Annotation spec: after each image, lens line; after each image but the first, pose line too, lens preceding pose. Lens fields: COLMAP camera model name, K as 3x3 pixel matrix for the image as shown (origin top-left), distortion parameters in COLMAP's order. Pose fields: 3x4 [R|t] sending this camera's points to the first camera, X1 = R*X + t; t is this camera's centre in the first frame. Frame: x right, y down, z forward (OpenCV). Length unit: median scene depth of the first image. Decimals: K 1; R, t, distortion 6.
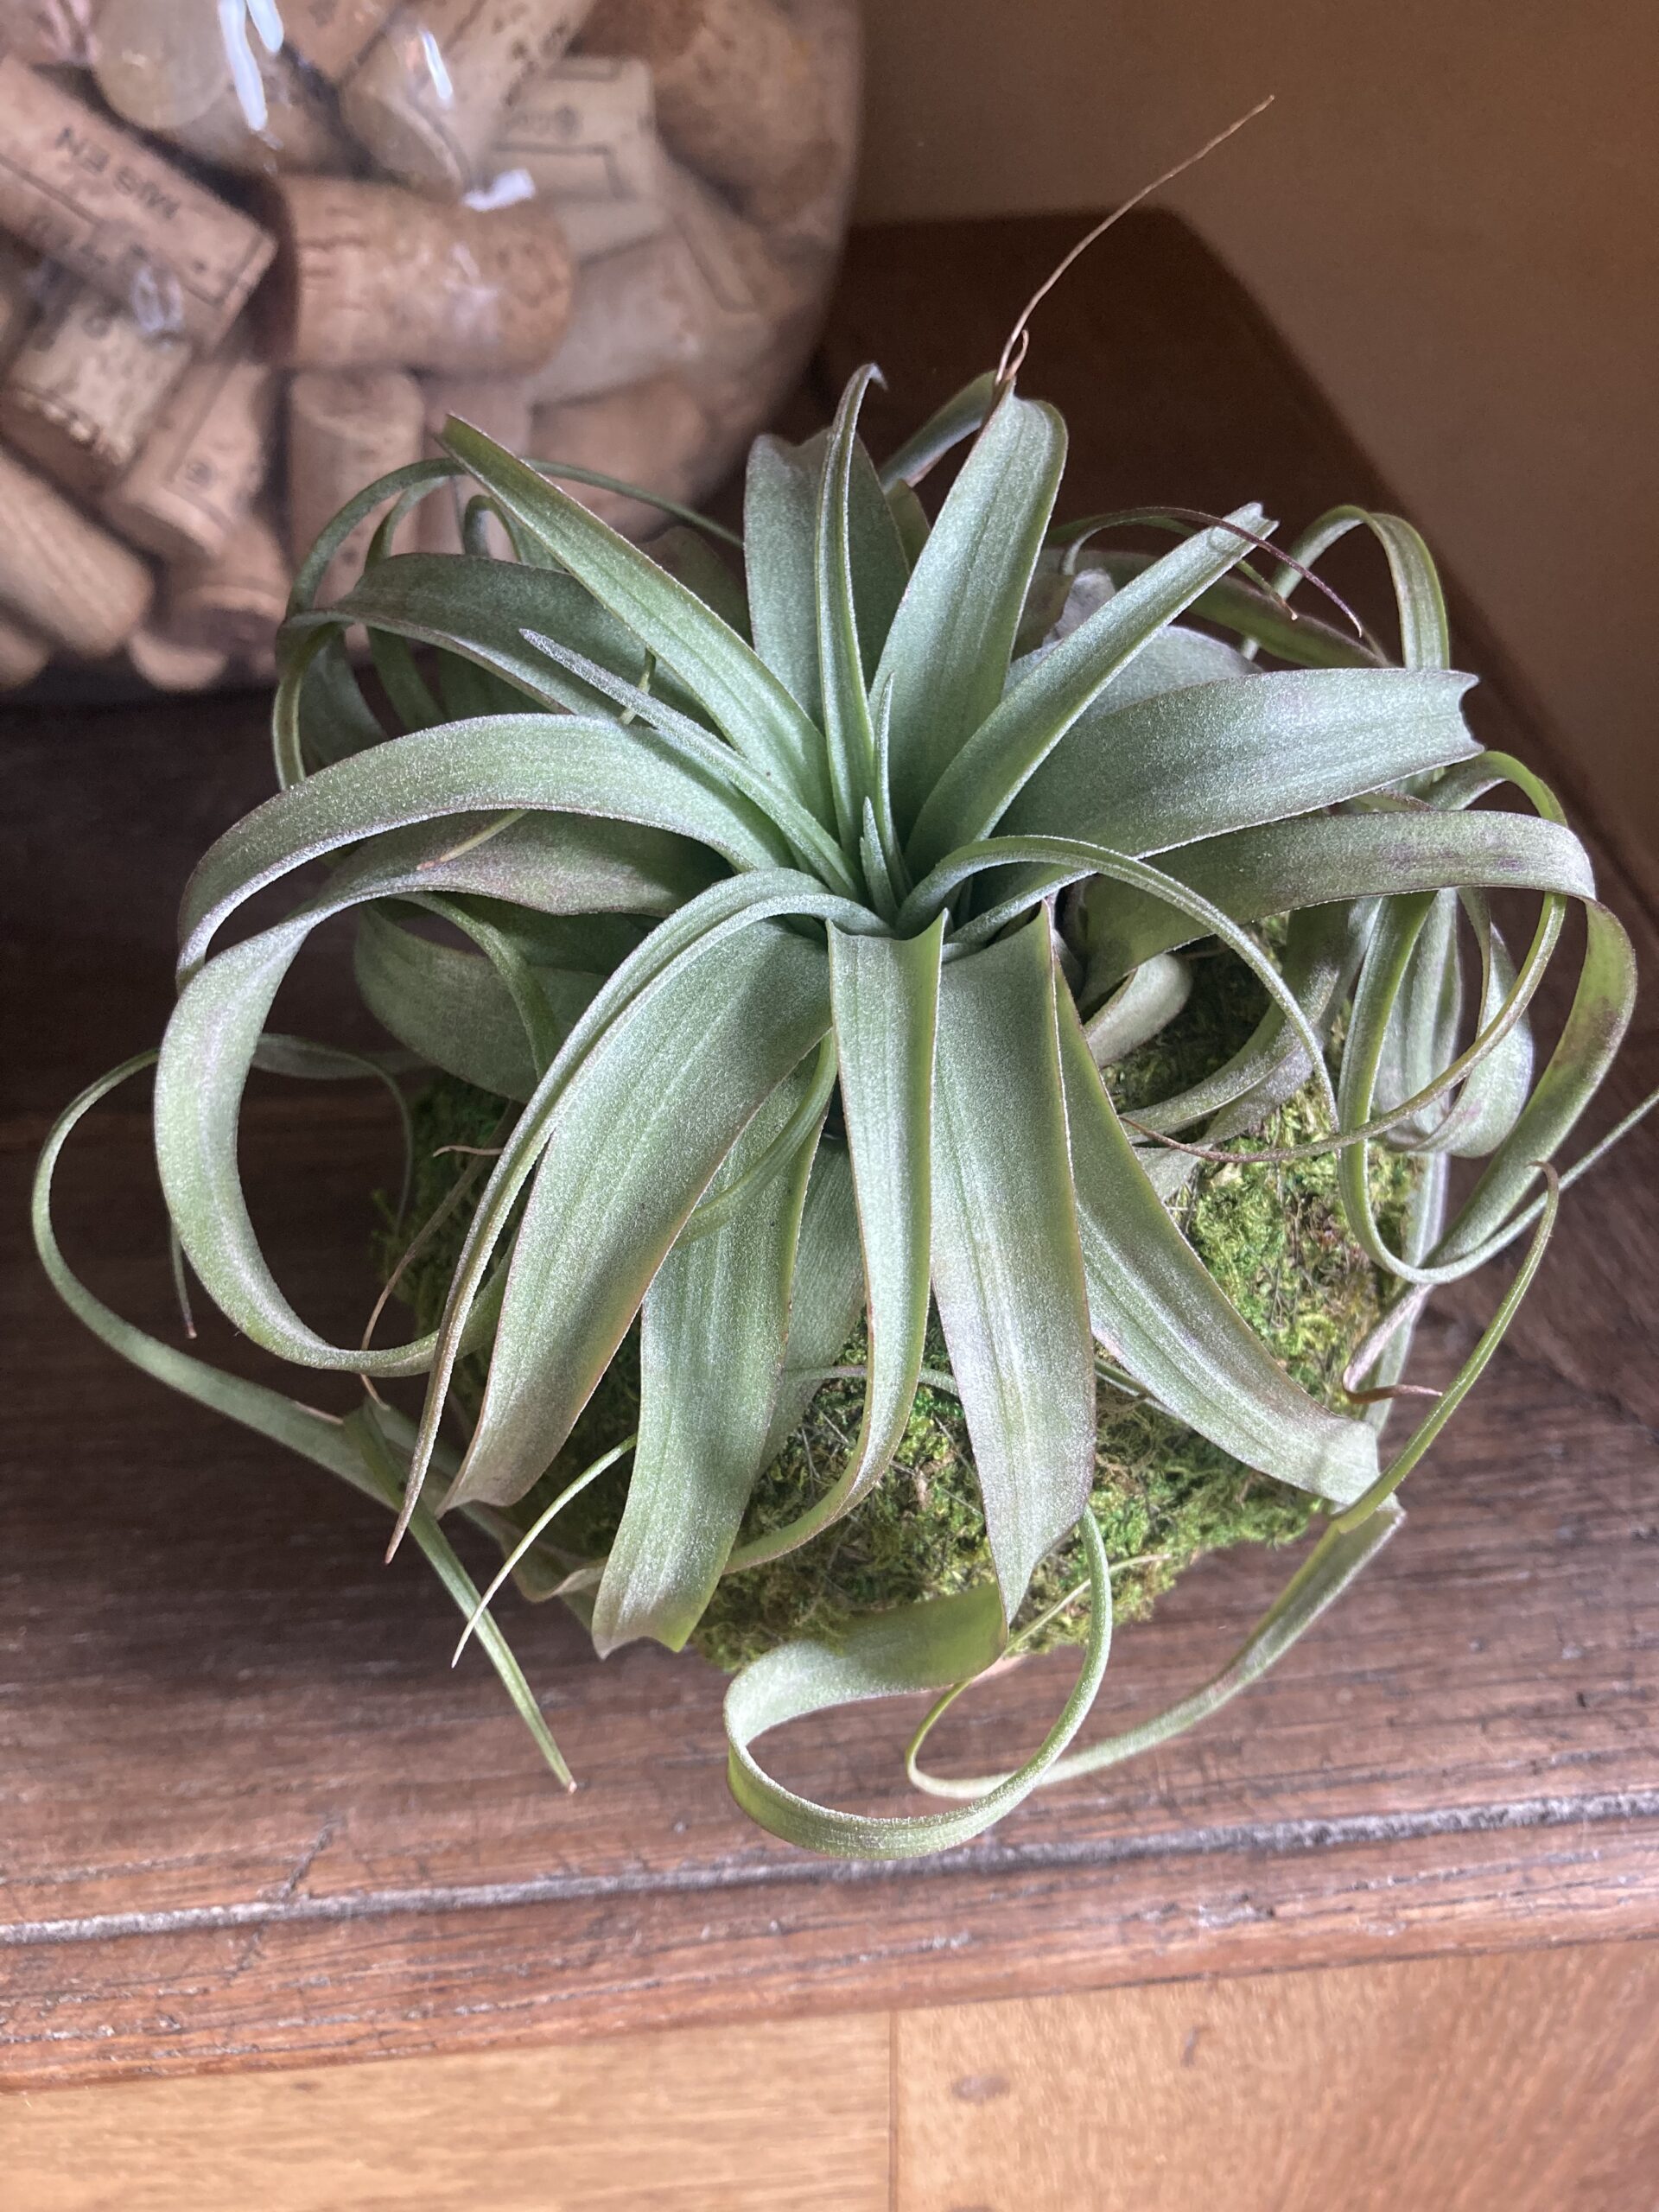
lens RADIAL K [[1807.0, 0, 839.6], [0, 1807.0, 1107.5], [0, 0, 1]] dist [0.052208, -0.033506]
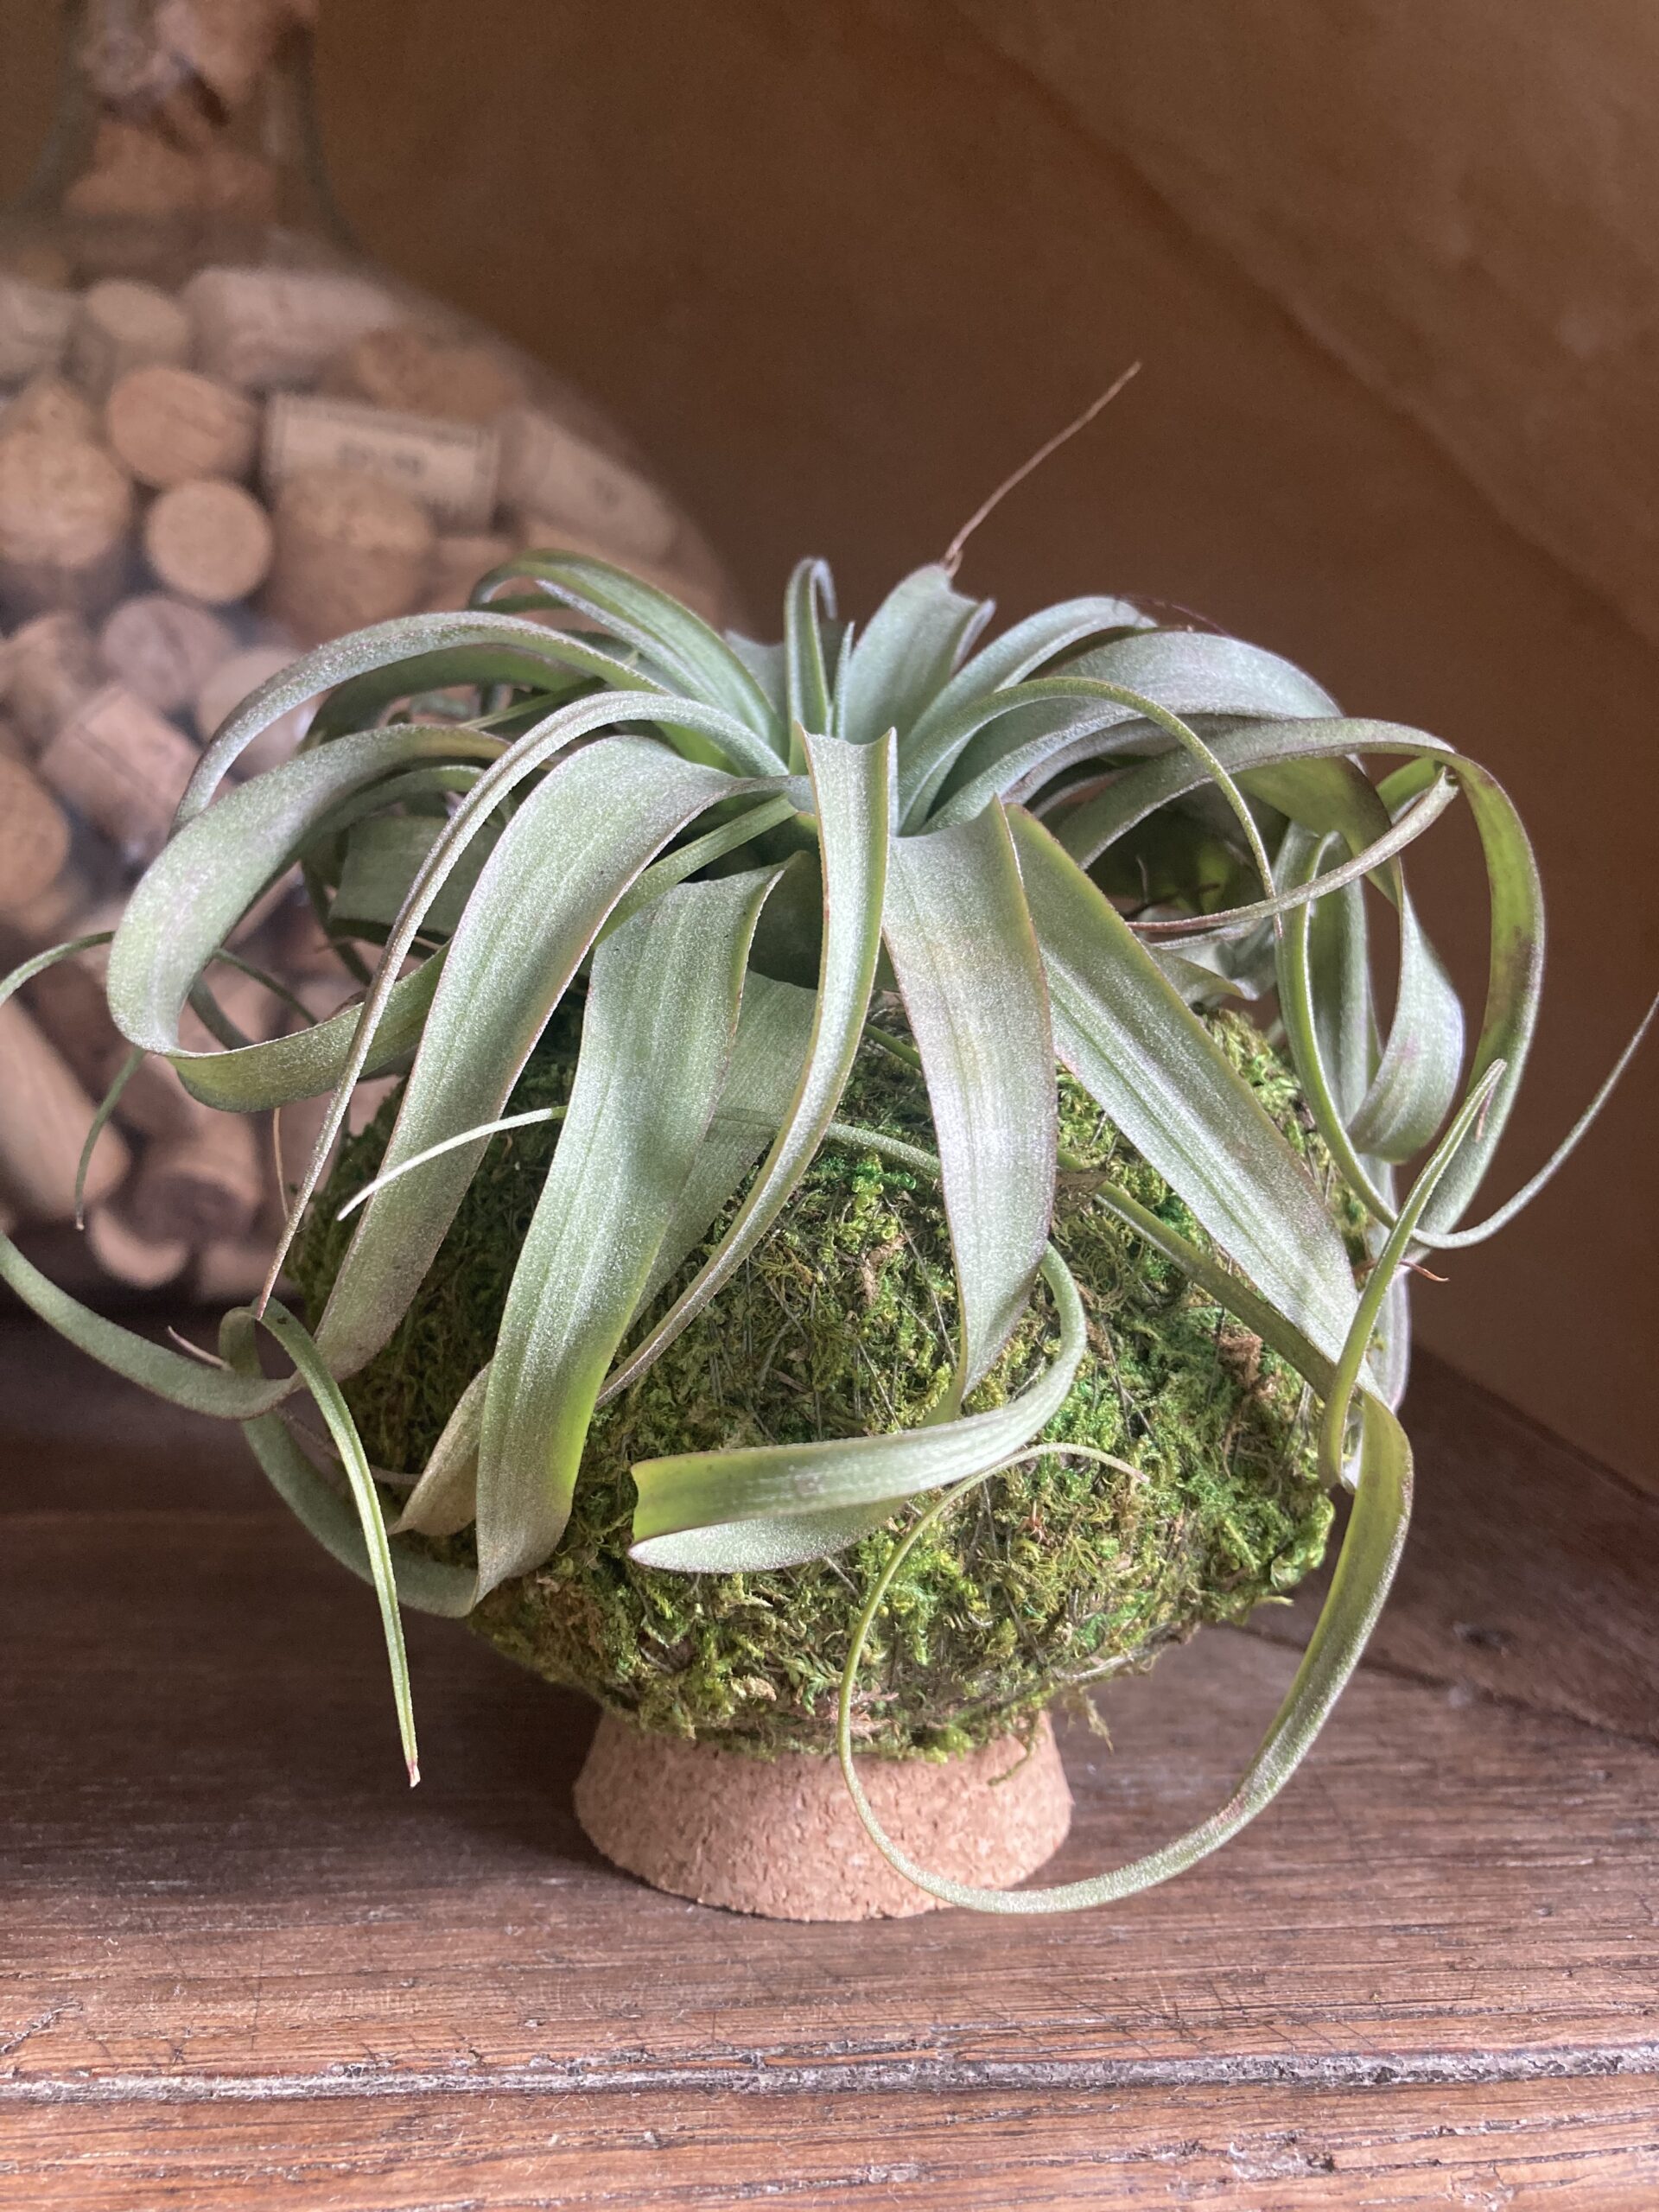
lens RADIAL K [[1807.0, 0, 813.7], [0, 1807.0, 1109.9], [0, 0, 1]] dist [0.052208, -0.033506]
pose [[0.998828, 0.044579, 0.018870, -0.002457], [-0.025892, 0.821341, -0.569850, 0.521297], [-0.040902, 0.568694, 0.821532, 0.165465]]
